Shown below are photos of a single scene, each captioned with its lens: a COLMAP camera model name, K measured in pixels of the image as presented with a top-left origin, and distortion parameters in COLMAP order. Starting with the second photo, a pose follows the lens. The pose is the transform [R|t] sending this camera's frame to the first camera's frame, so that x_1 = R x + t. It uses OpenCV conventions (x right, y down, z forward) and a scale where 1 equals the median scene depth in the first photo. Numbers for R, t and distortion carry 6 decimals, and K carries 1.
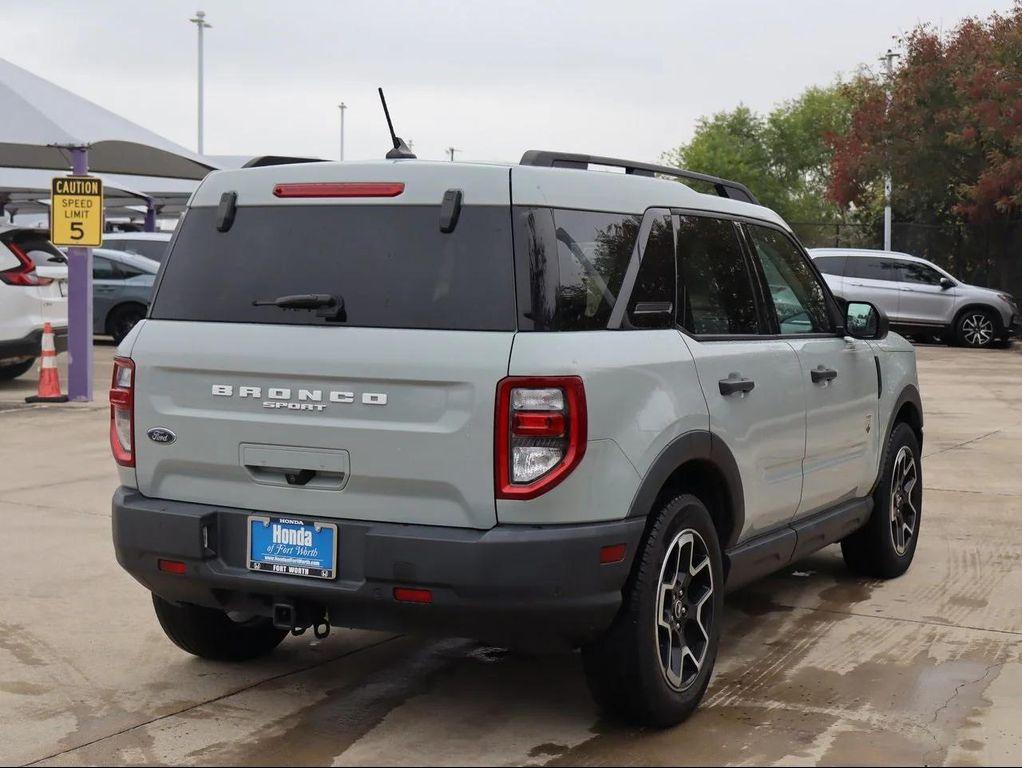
lens RADIAL K [[1665.9, 0, 511.0], [0, 1665.9, 384.0], [0, 0, 1]] dist [-0.002589, 0.004285]
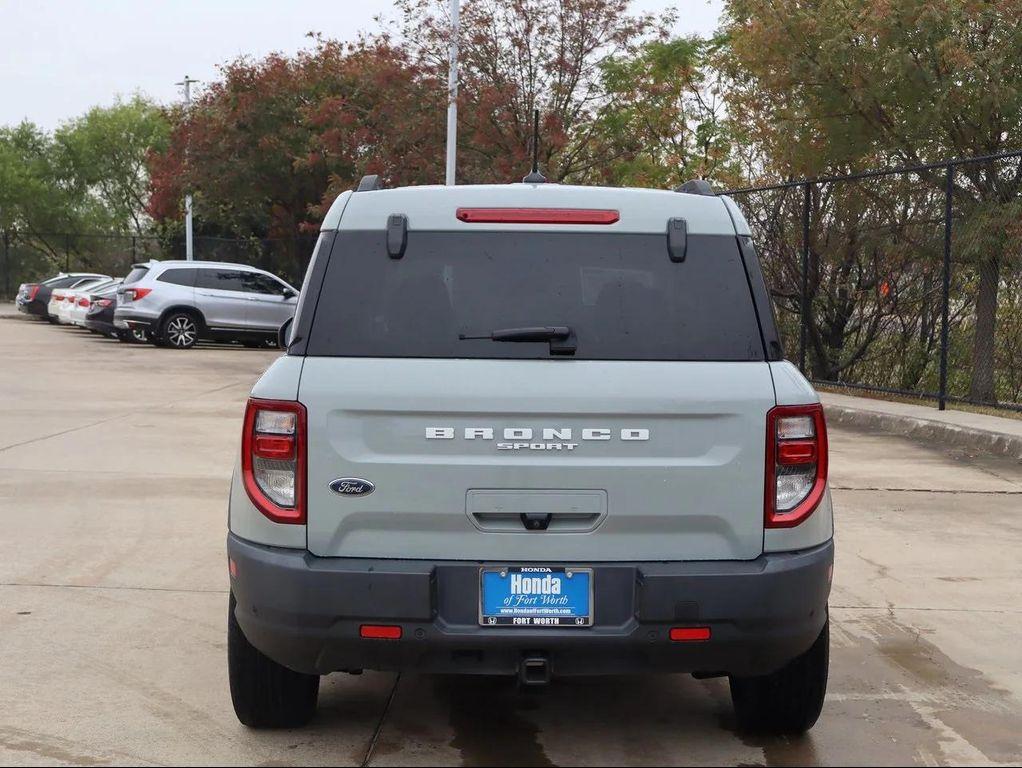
lens RADIAL K [[1529.9, 0, 522.8], [0, 1529.9, 386.9], [0, 0, 1]] dist [0.008687, 0.044310]
pose [[0.881005, -0.035070, 0.471805, -0.536826], [0.033941, 0.999364, 0.010907, -0.029549], [-0.471887, 0.006405, 0.881636, 0.241941]]
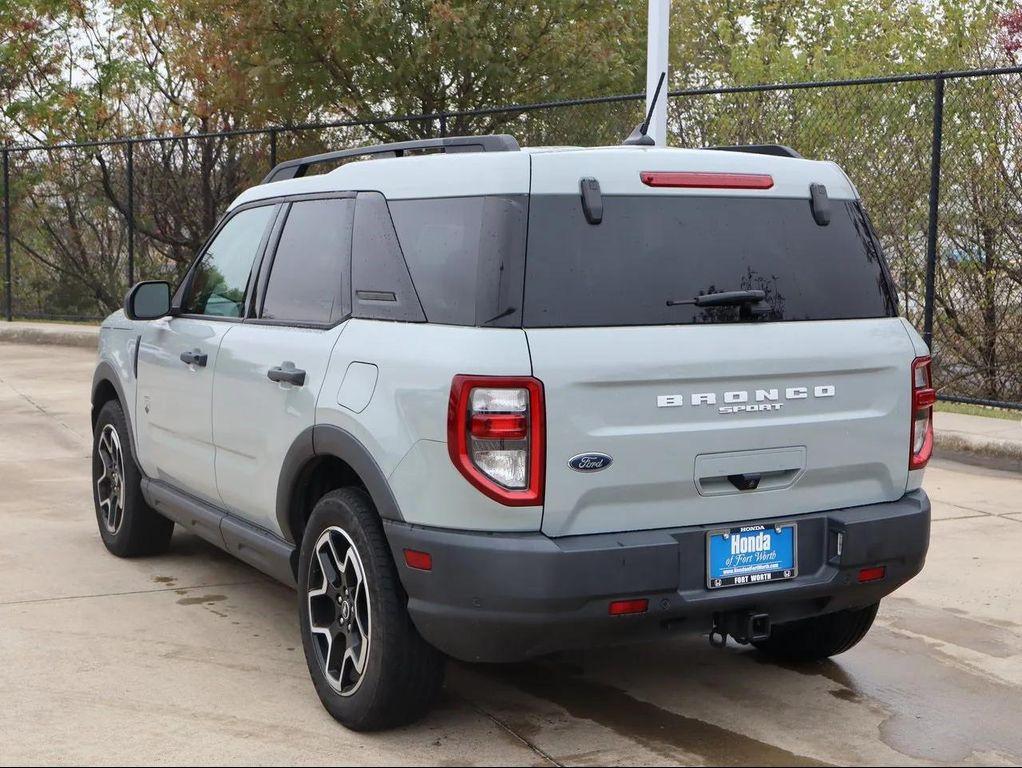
lens RADIAL K [[1529.9, 0, 522.8], [0, 1529.9, 386.9], [0, 0, 1]] dist [0.008687, 0.044310]
pose [[0.563589, -0.093090, 0.820793, -0.915201], [0.065044, 0.995546, 0.068248, -0.066783], [-0.823491, 0.014923, 0.567134, 0.603005]]
